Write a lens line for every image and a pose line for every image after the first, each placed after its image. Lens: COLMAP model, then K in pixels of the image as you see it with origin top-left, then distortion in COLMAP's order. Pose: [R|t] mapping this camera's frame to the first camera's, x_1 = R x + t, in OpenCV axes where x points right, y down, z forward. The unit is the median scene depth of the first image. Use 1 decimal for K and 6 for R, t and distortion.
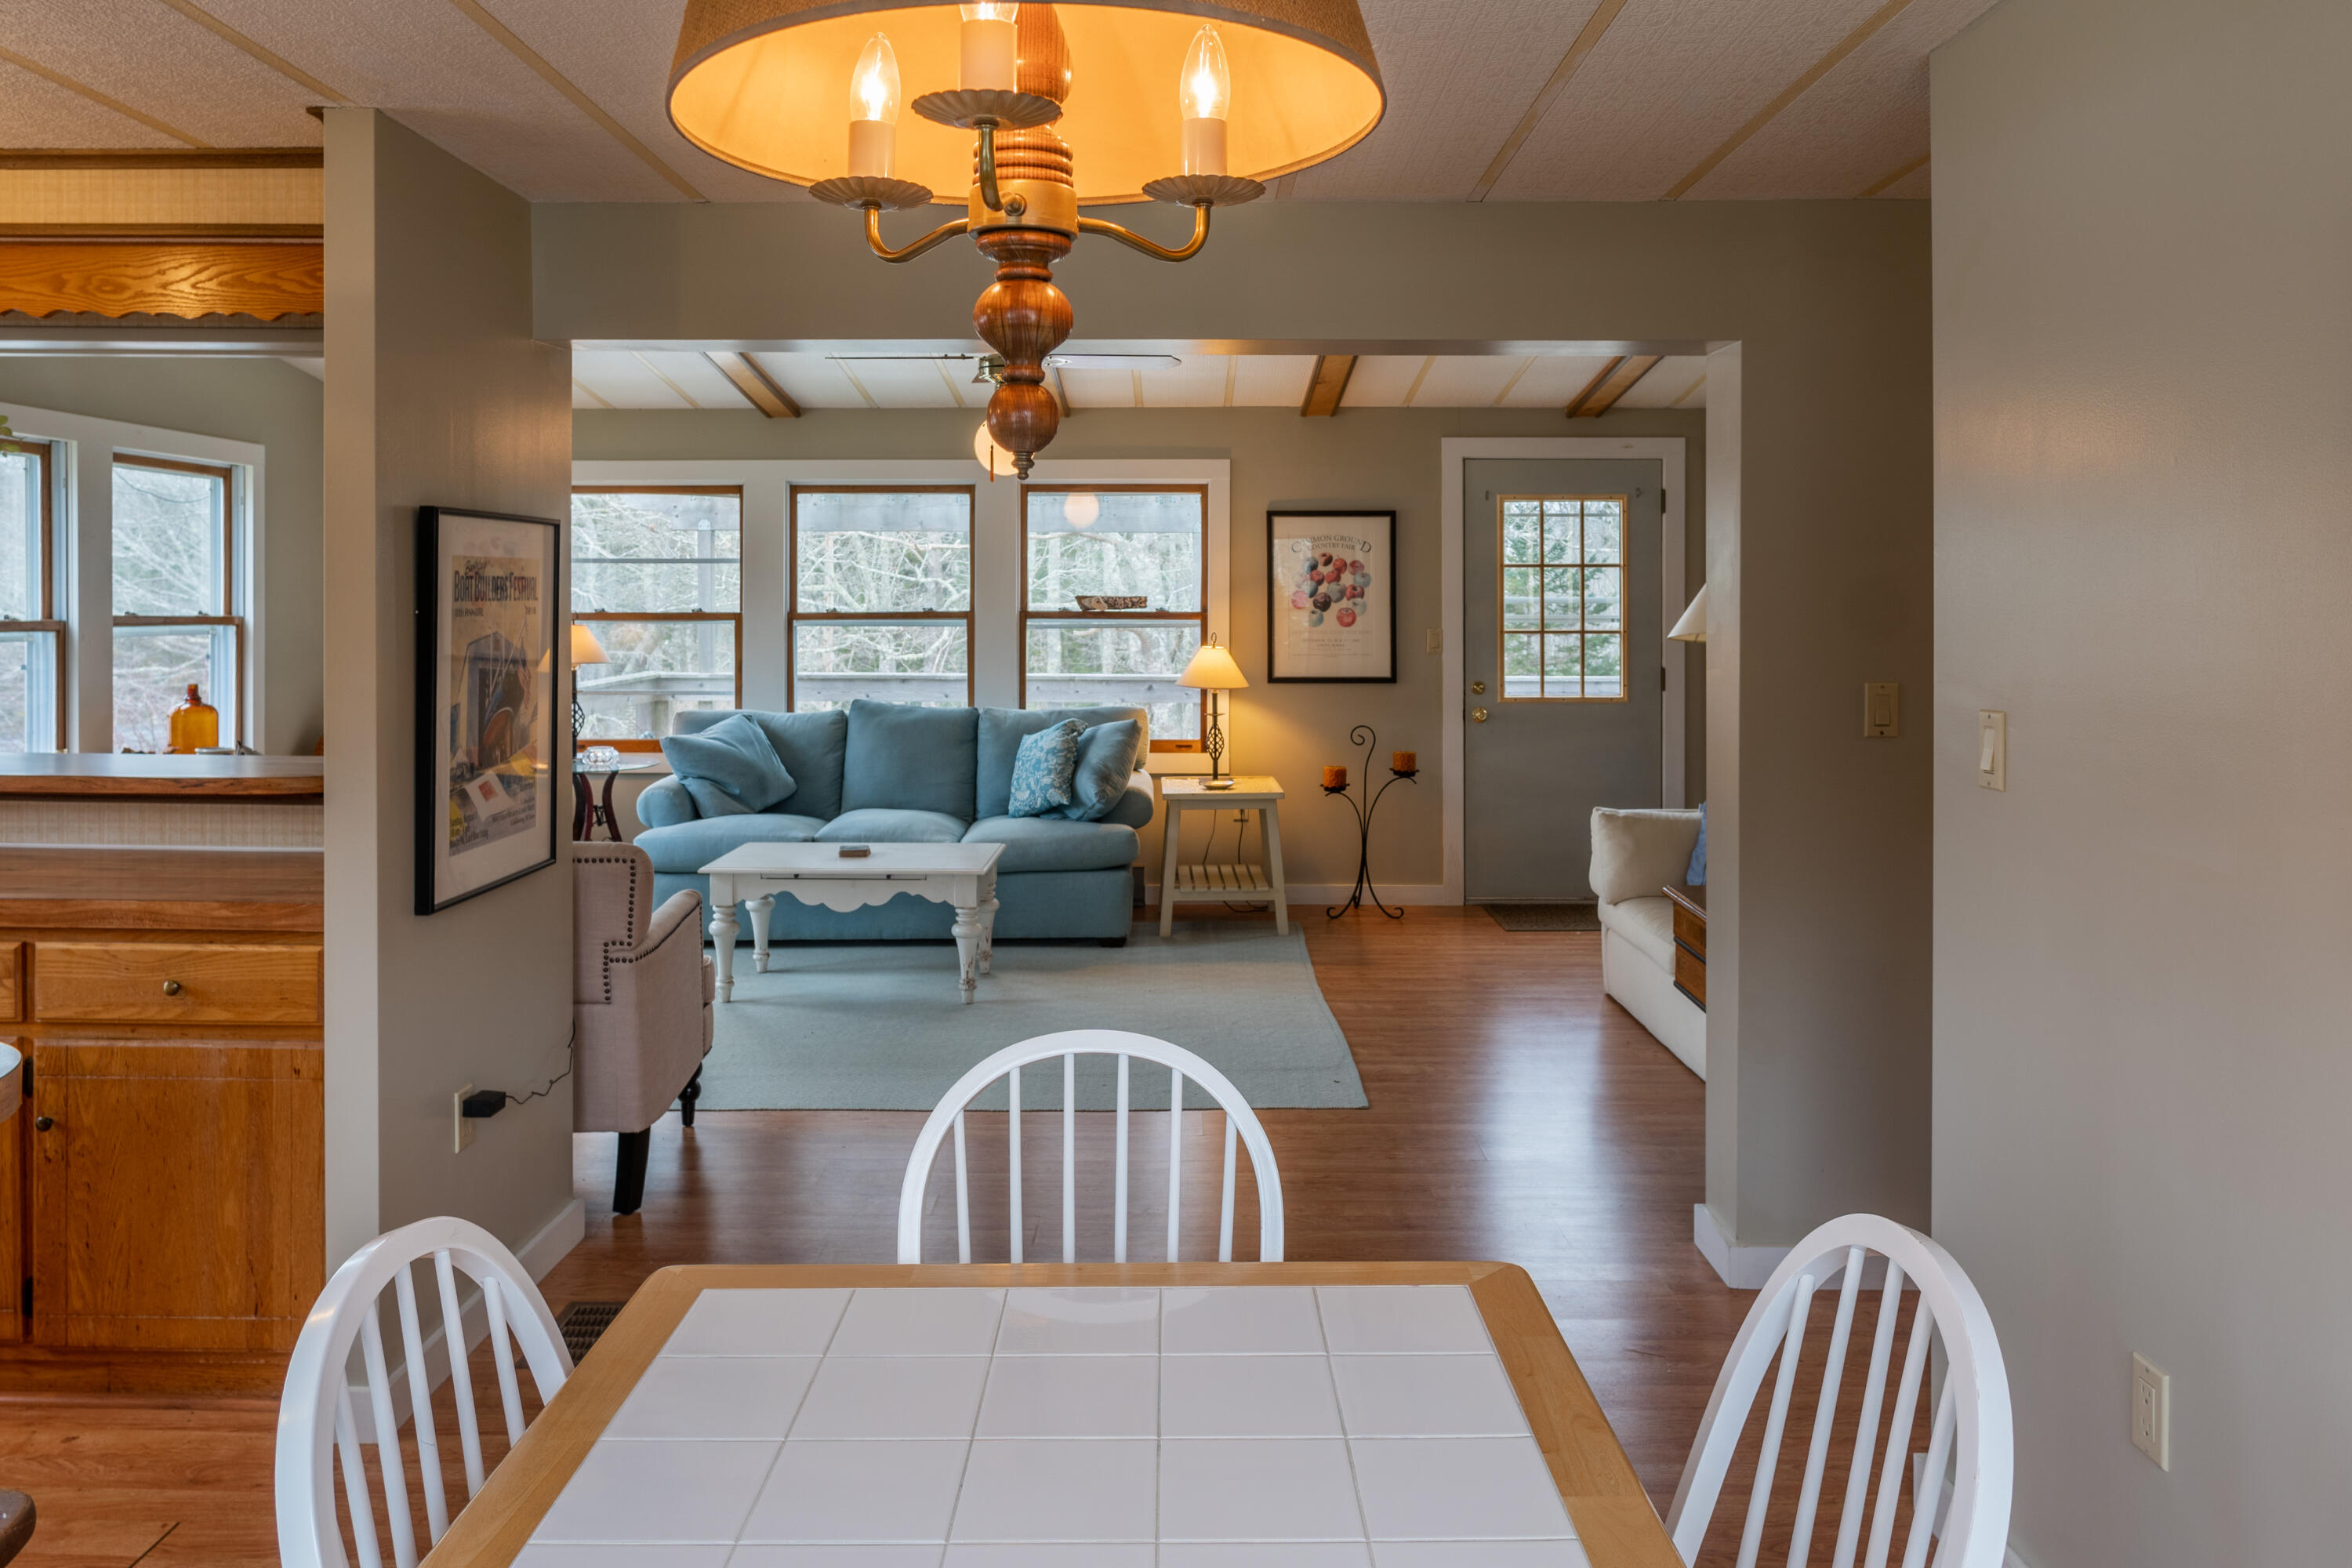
lens RADIAL K [[1640.7, 0, 1177.1], [0, 1640.7, 618.4], [0, 0, 1]] dist [0.007555, -0.008338]
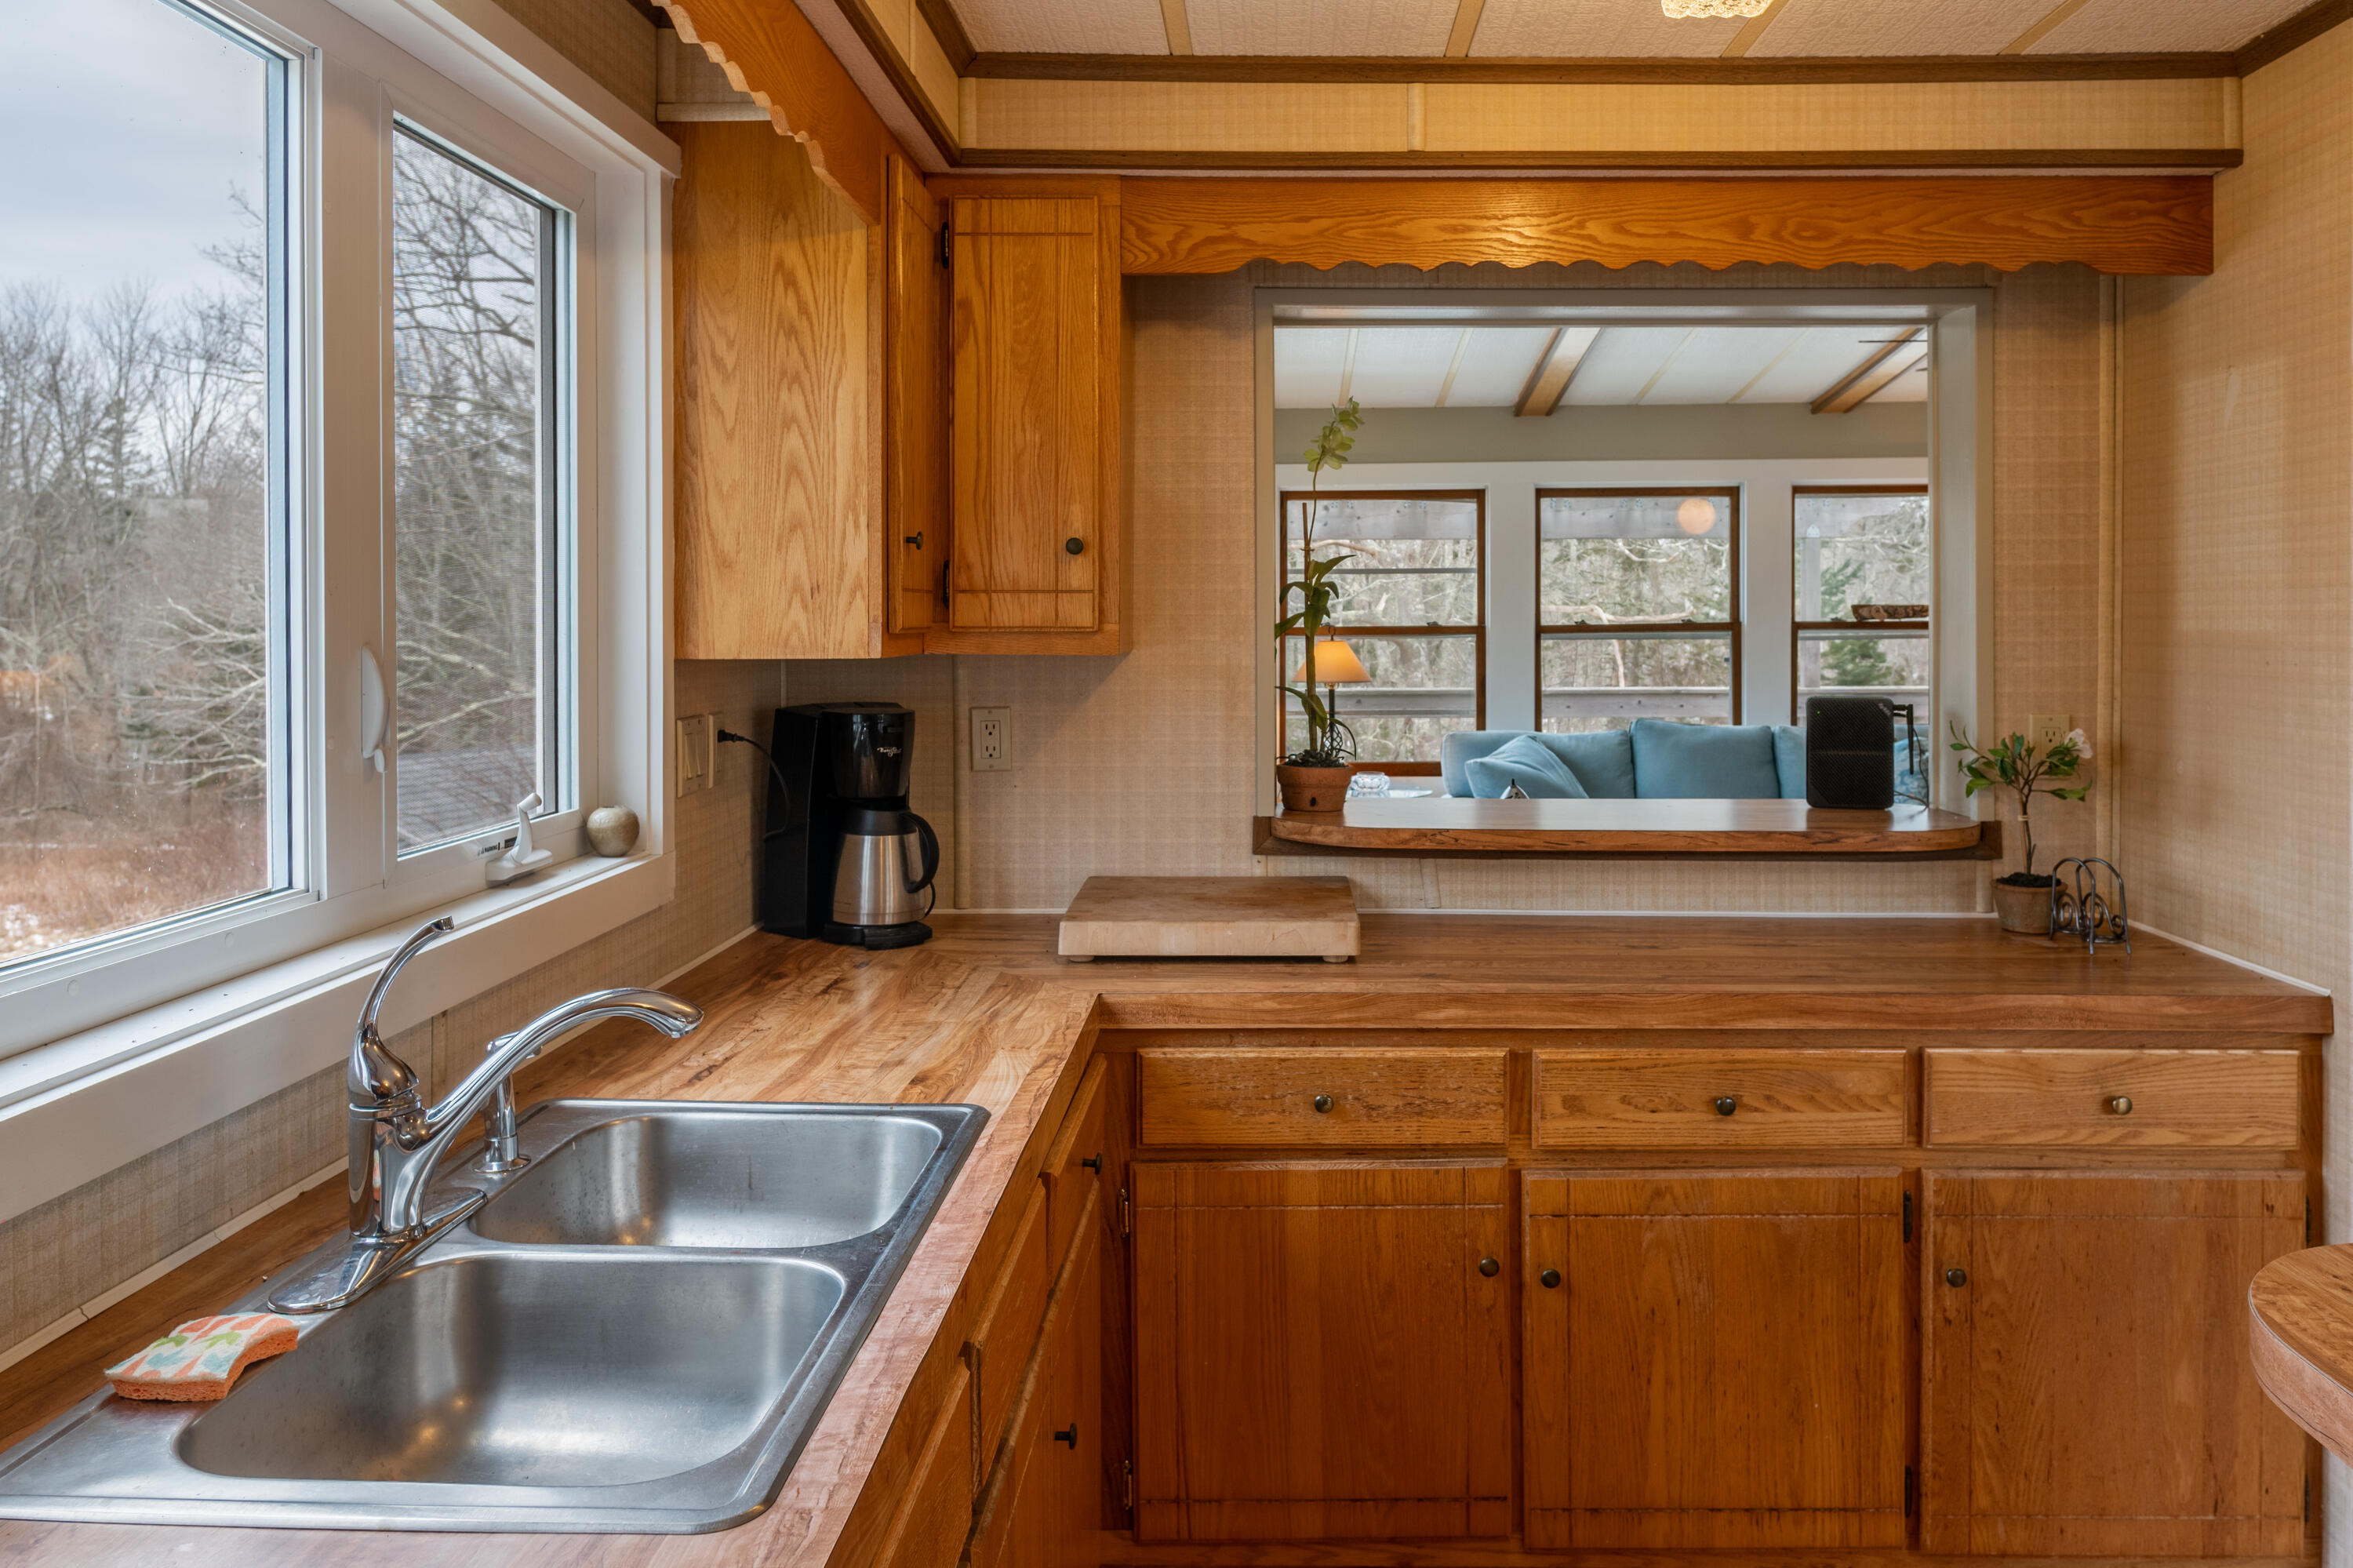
lens RADIAL K [[1641.4, 0, 1293.5], [0, 1641.4, 632.2], [0, 0, 1]] dist [0.007555, -0.008338]
pose [[0.999968, -0.007149, 0.003500, -0.935479], [0.007139, 0.999971, 0.002672, -0.007763], [-0.003519, -0.002647, 0.999990, 0.192212]]
